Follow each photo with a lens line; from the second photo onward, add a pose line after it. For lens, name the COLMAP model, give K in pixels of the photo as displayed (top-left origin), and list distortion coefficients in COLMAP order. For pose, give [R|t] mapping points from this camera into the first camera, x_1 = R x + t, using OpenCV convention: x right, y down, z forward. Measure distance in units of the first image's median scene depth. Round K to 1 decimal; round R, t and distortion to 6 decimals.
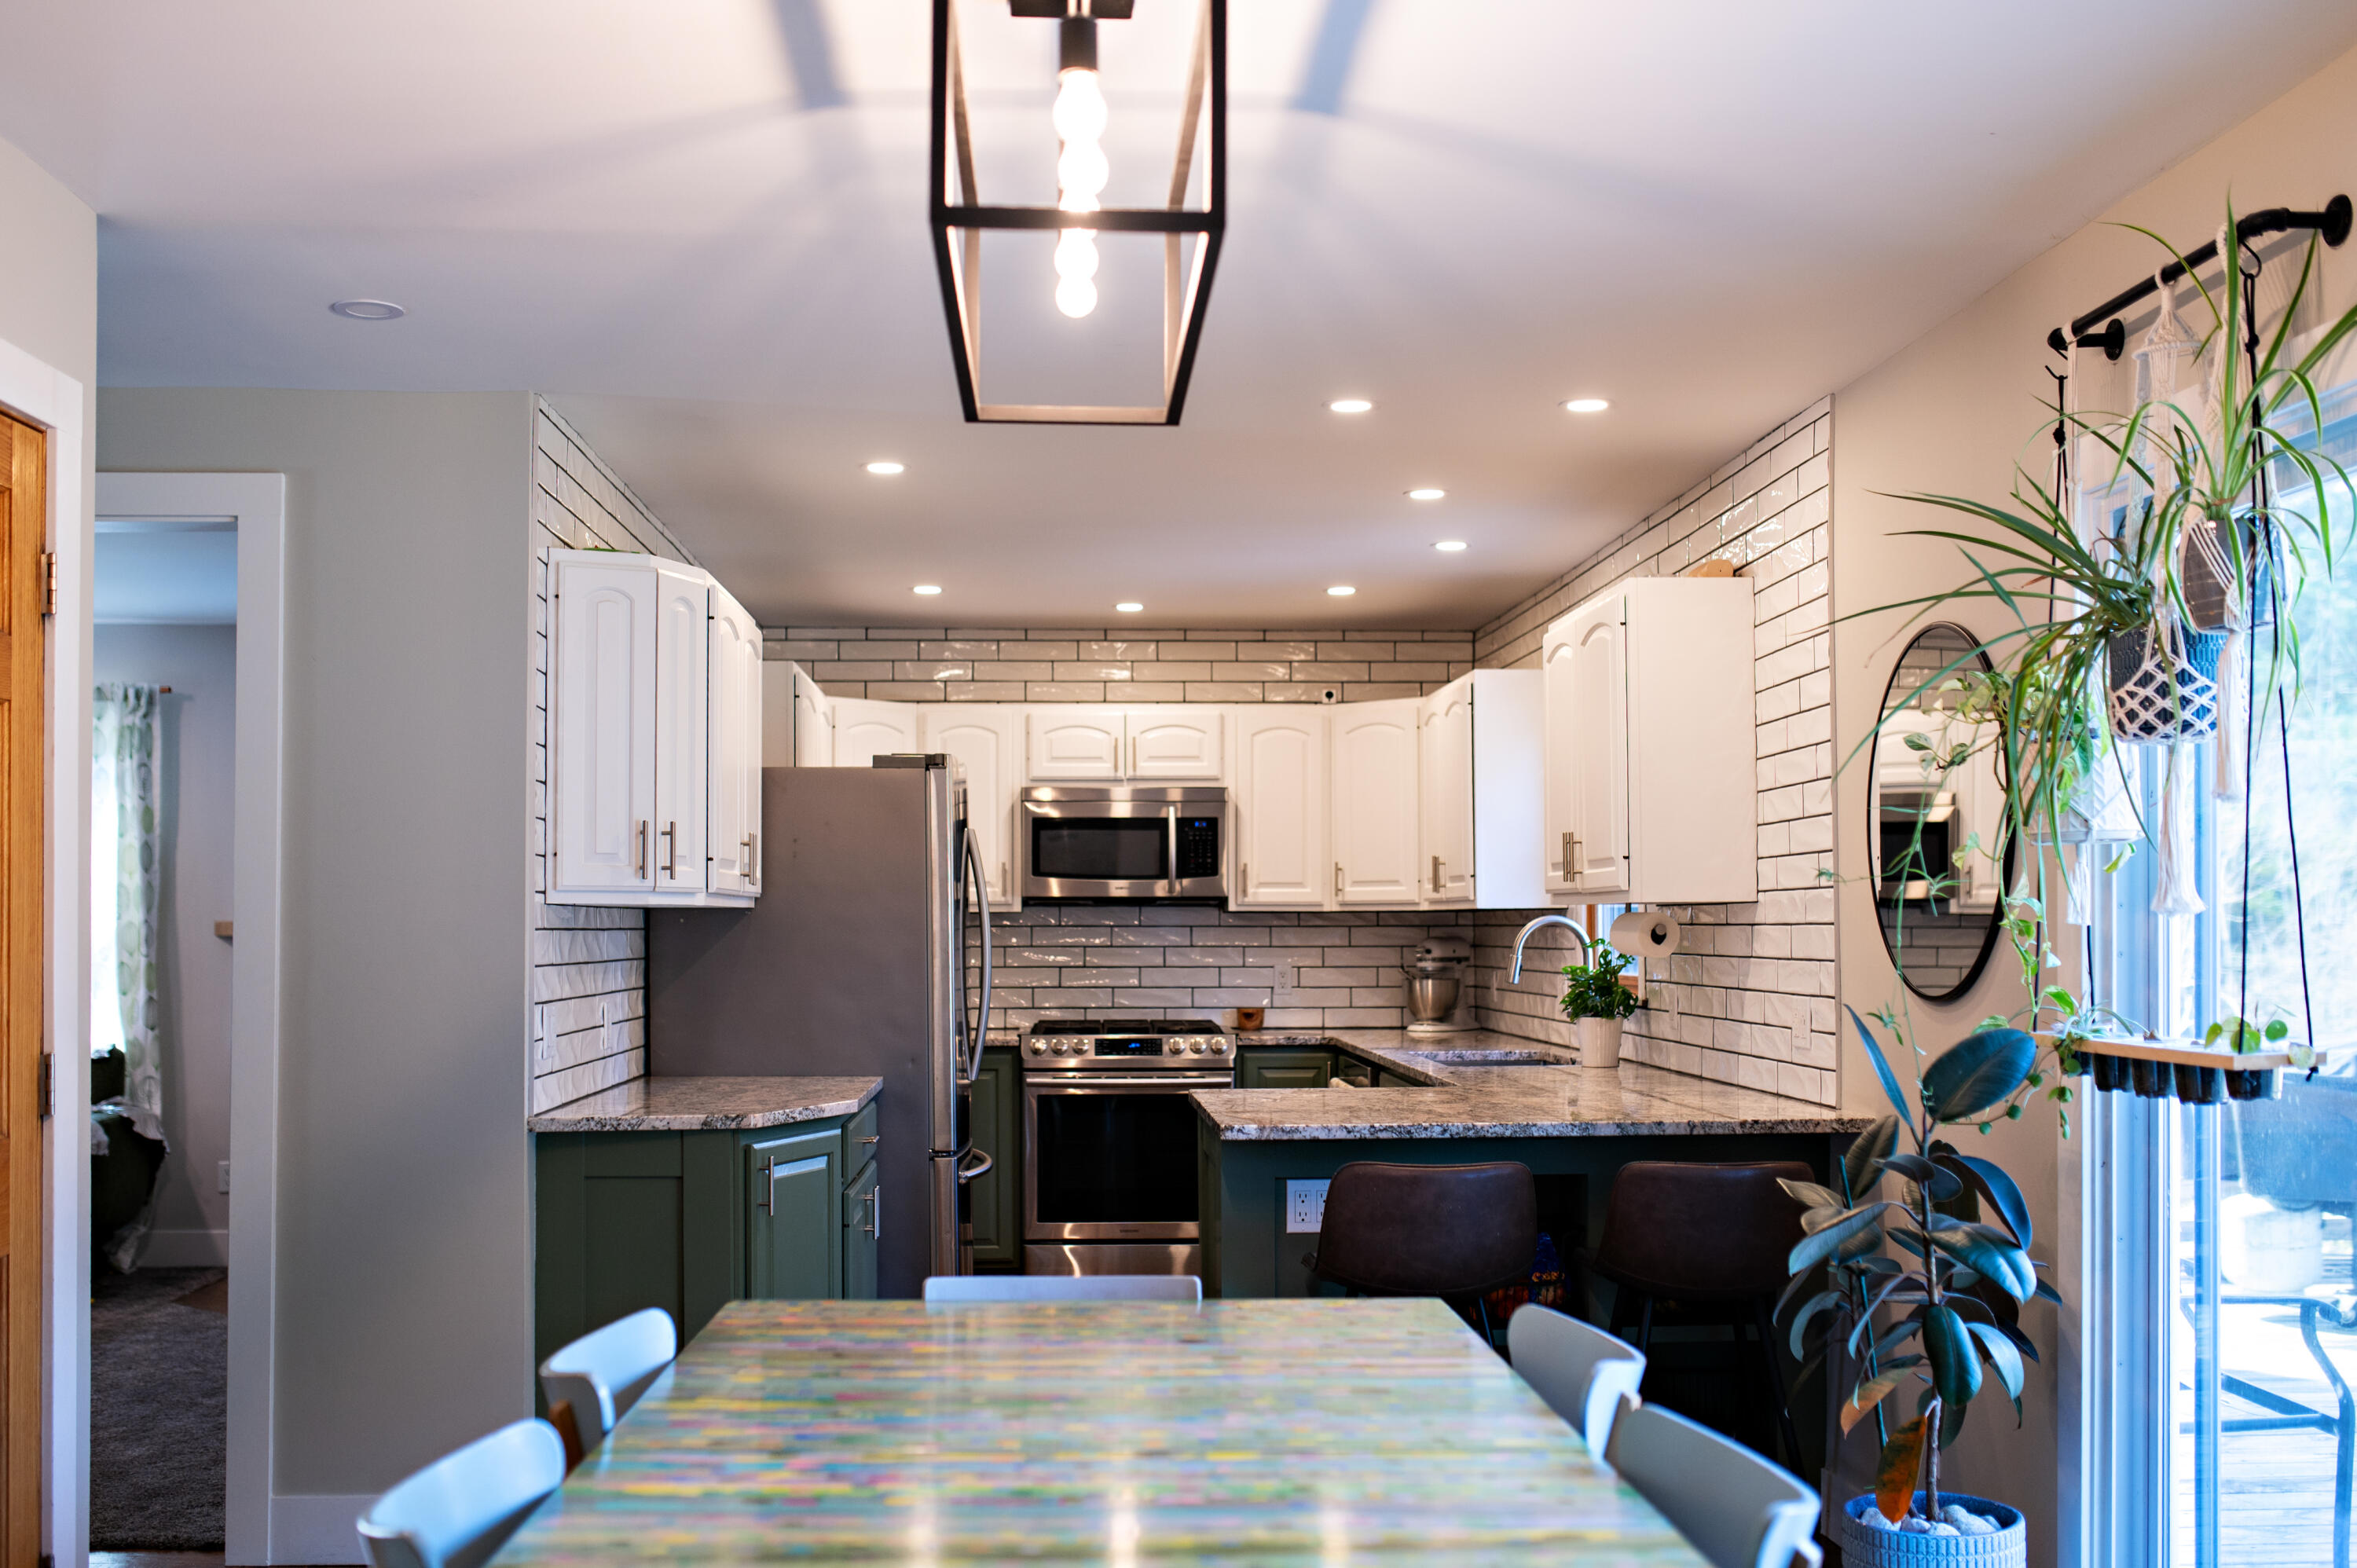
lens RADIAL K [[2390.5, 0, 1161.8], [0, 2390.5, 896.7], [0, 0, 1]] dist [-0.060729, 0.001539]
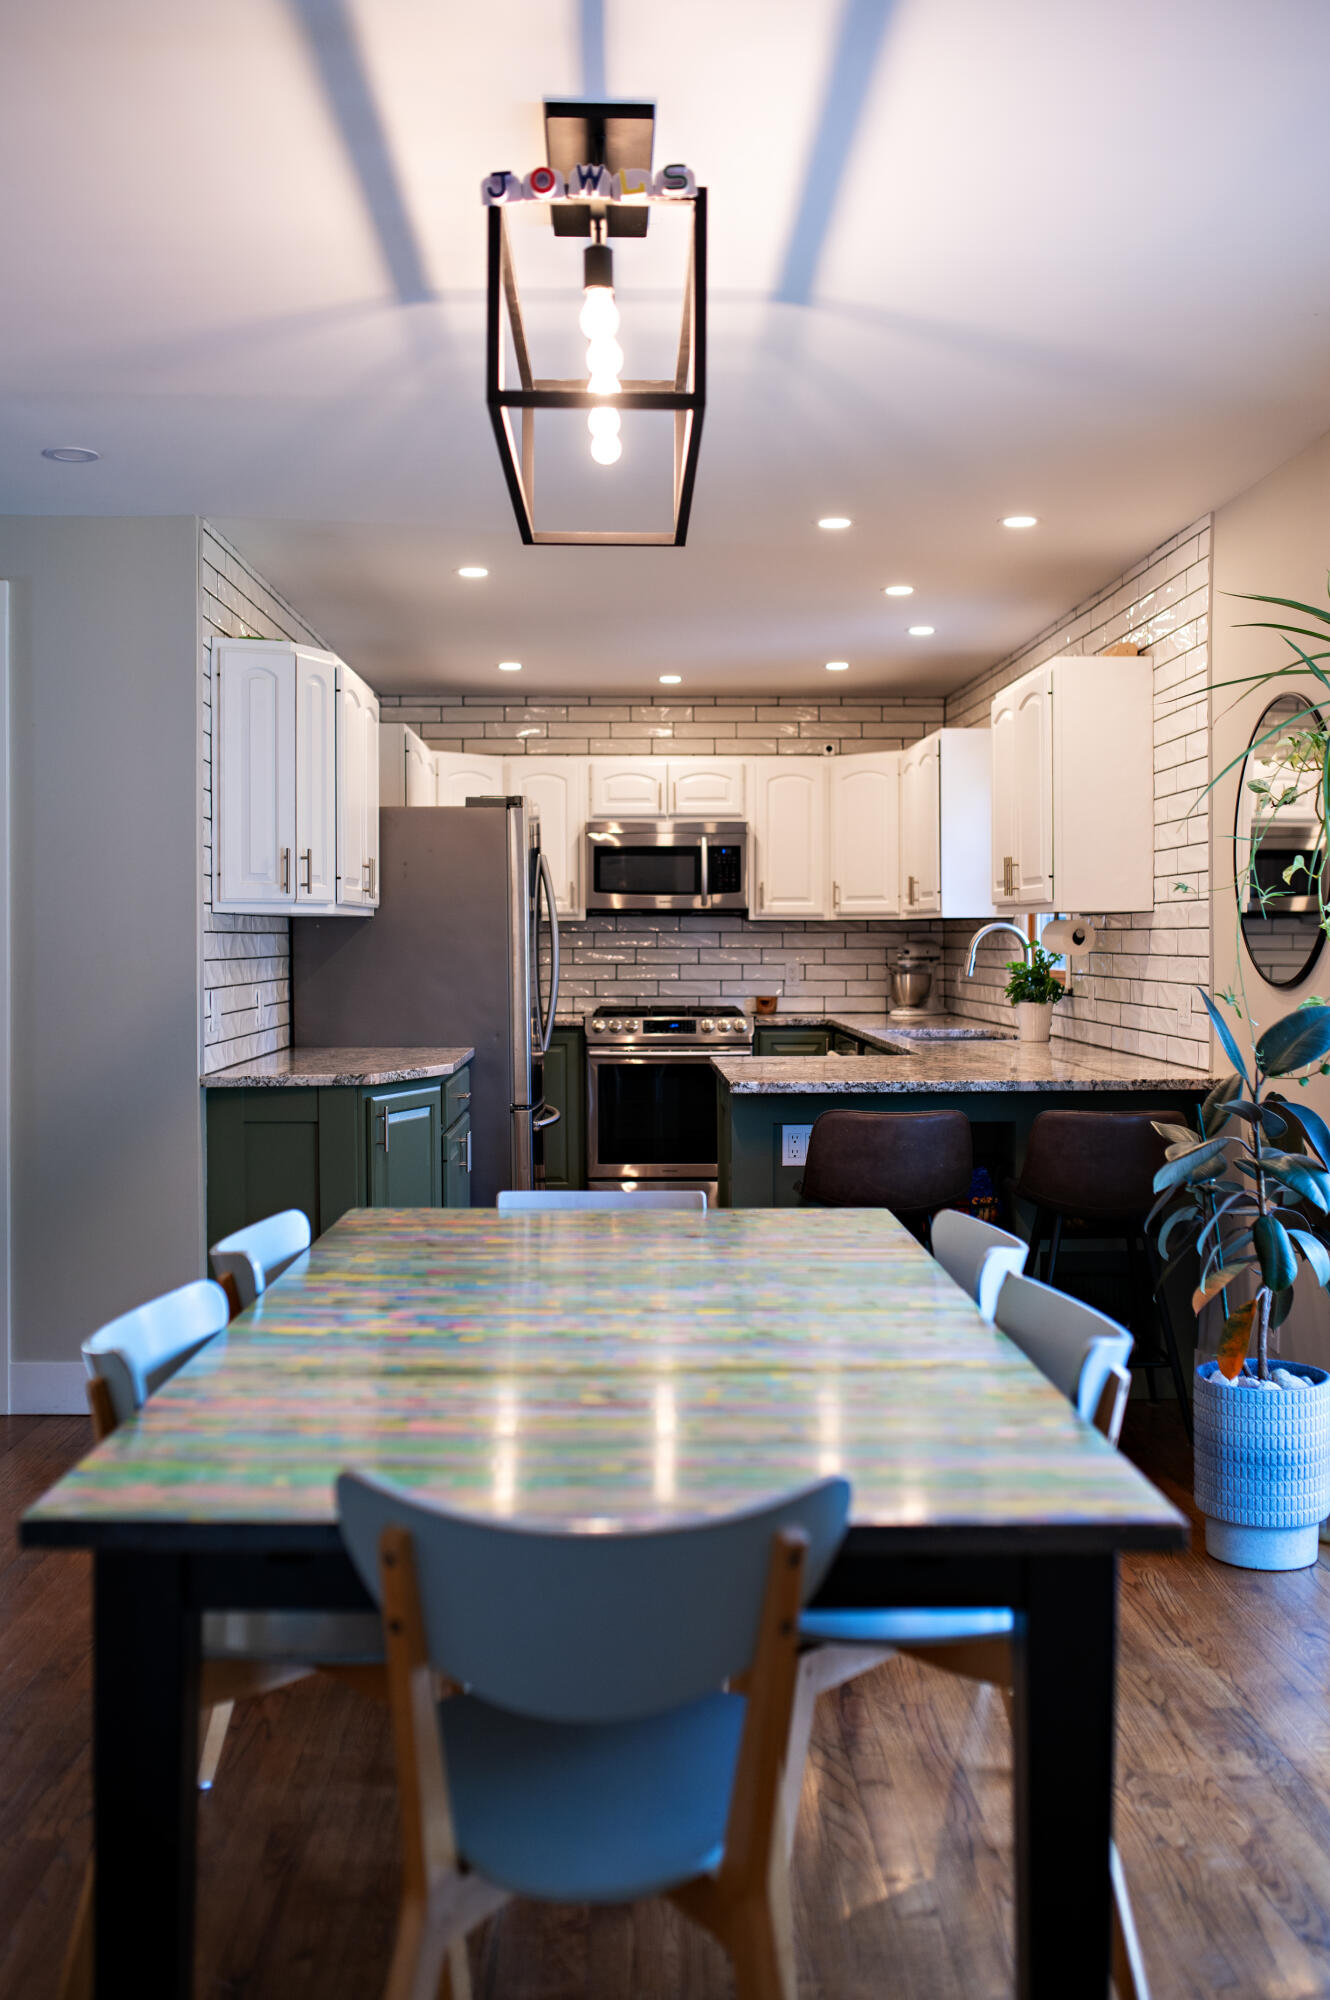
lens RADIAL K [[1938.9, 0, 665.0], [0, 1938.9, 1000.0], [0, 0, 1]] dist [-0.057579, 0.009812]
pose [[0.999715, 0.000919, -0.023866, 0.012096], [0.000166, 0.998969, 0.045393, 0.002567], [0.023884, -0.045384, 0.998684, -0.044648]]
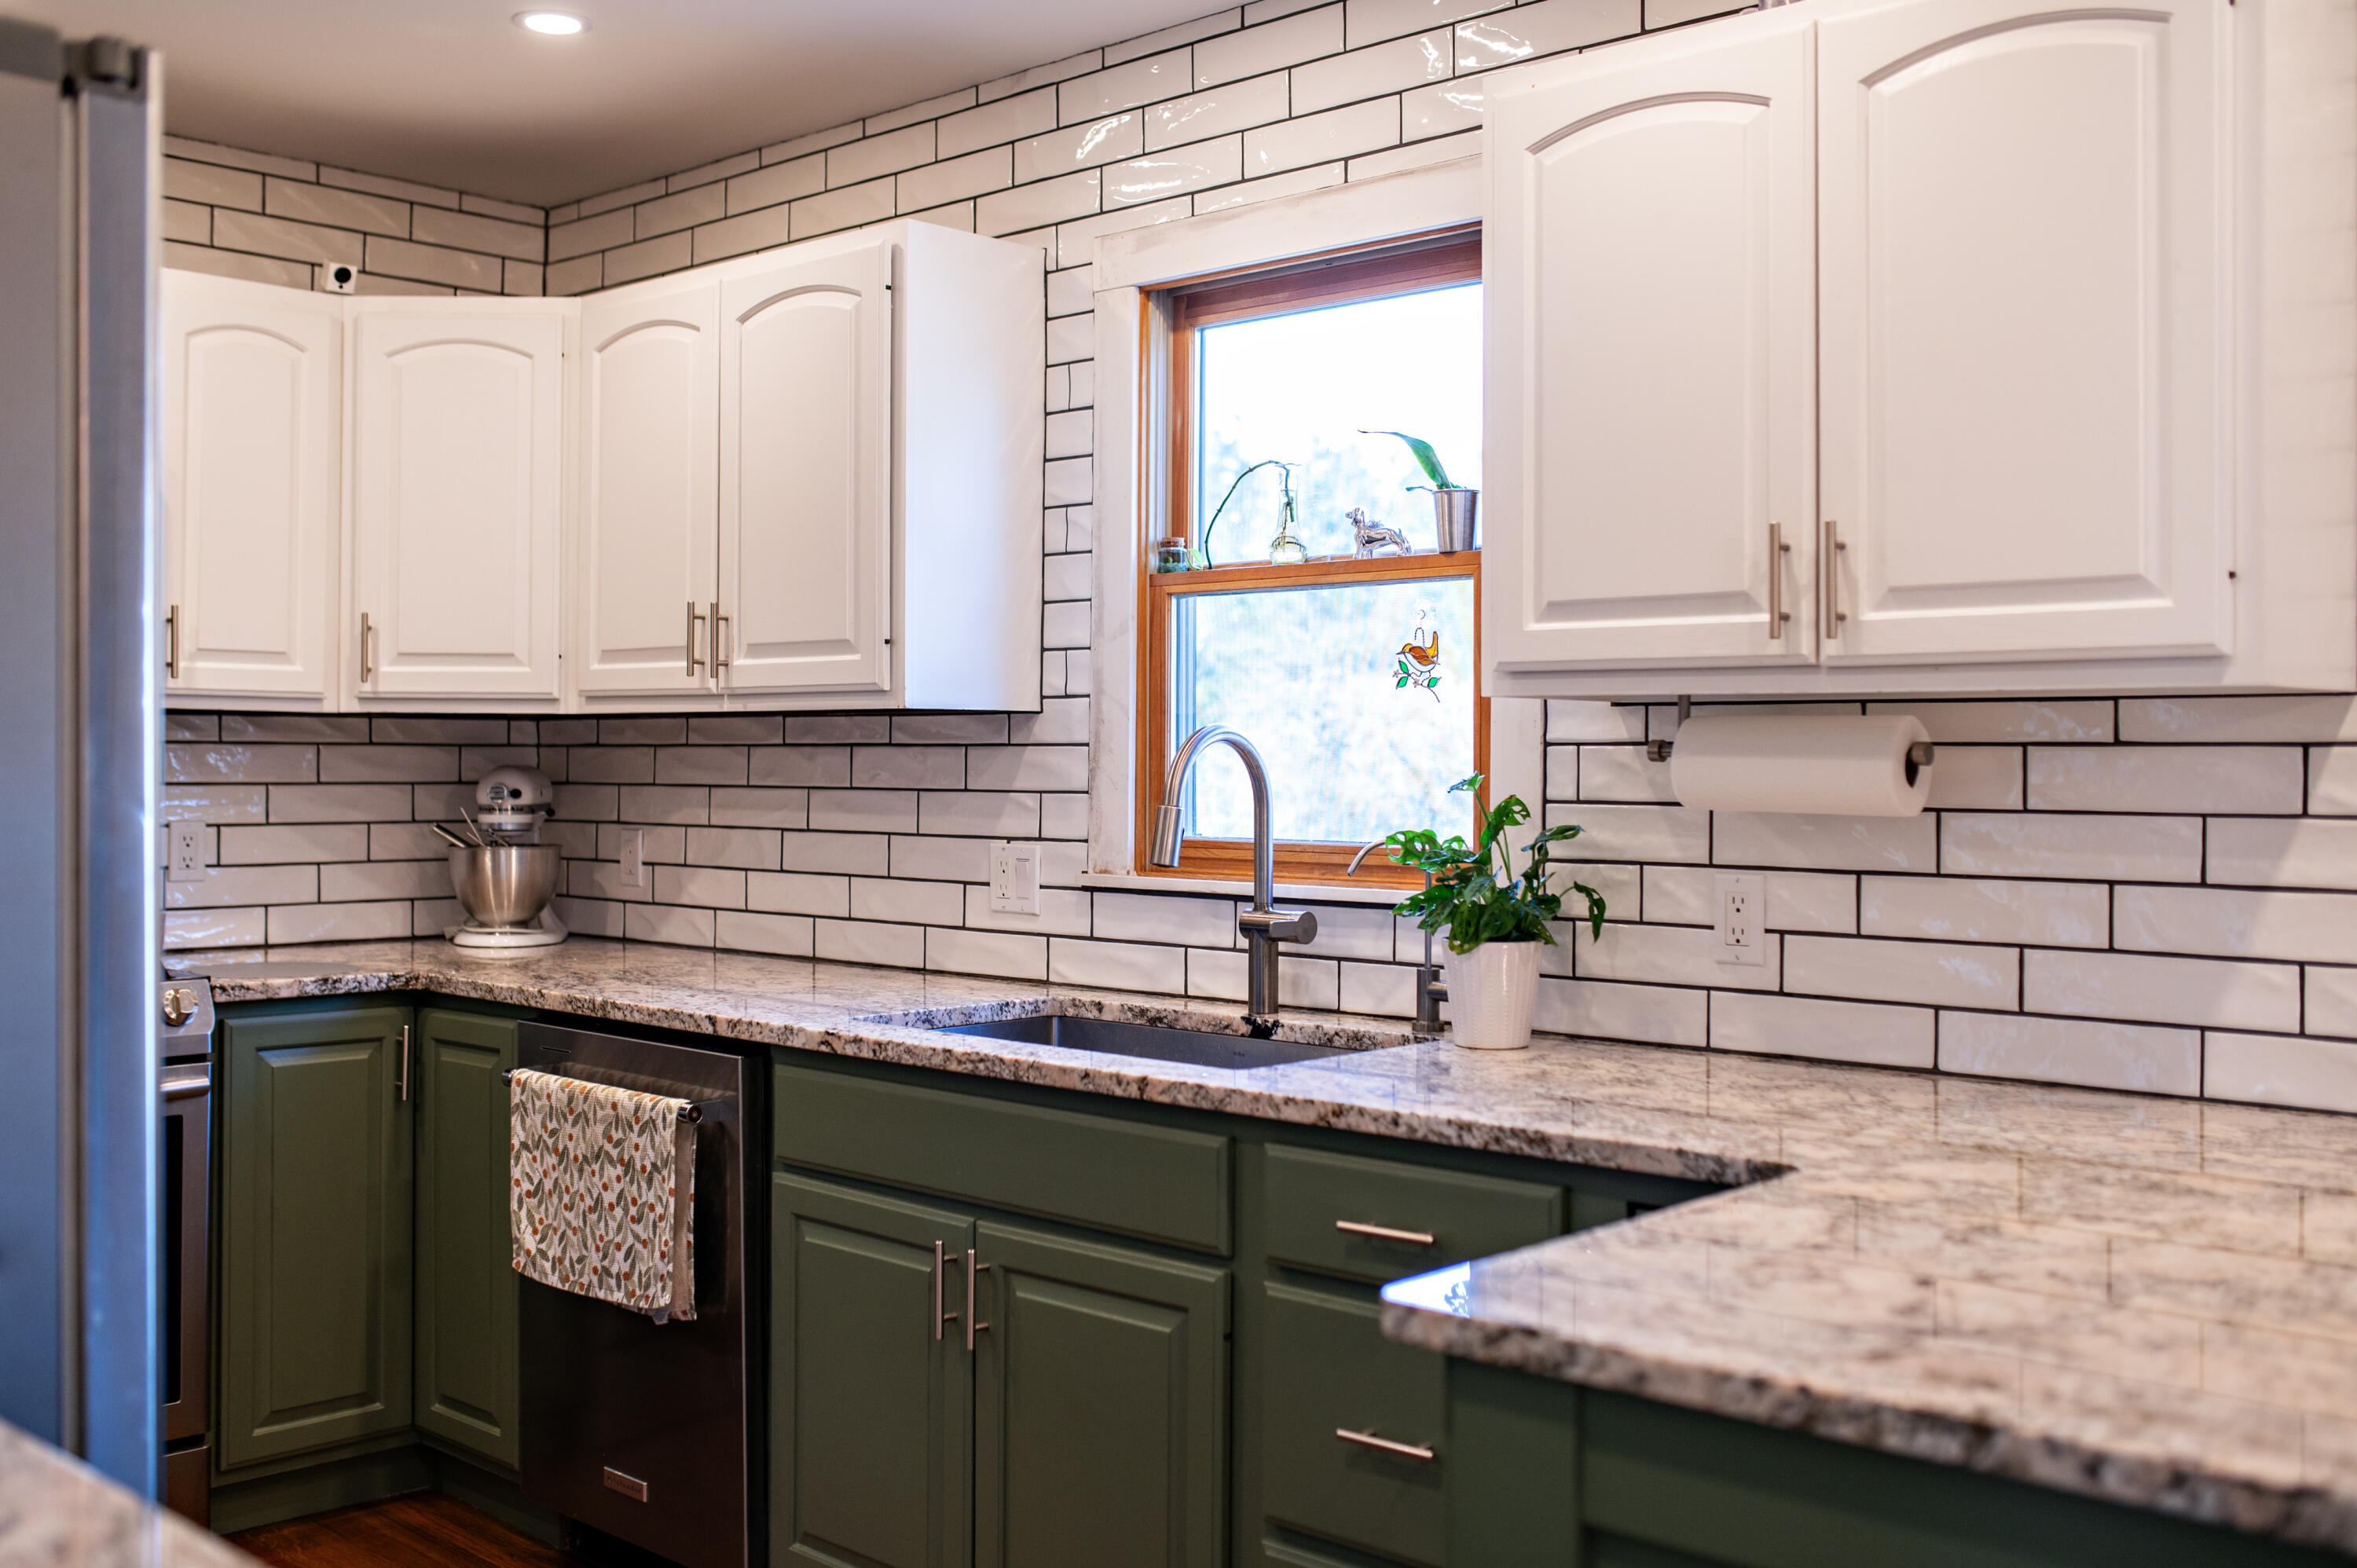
lens RADIAL K [[2281.7, 0, 1181.3], [0, 2281.7, 751.6], [0, 0, 1]] dist [-0.058298, 0.002374]
pose [[0.722870, 0.010714, 0.690901, -0.192645], [-0.017088, 0.999851, 0.002374, 0.015290], [-0.690772, -0.013522, 0.722946, 0.824420]]
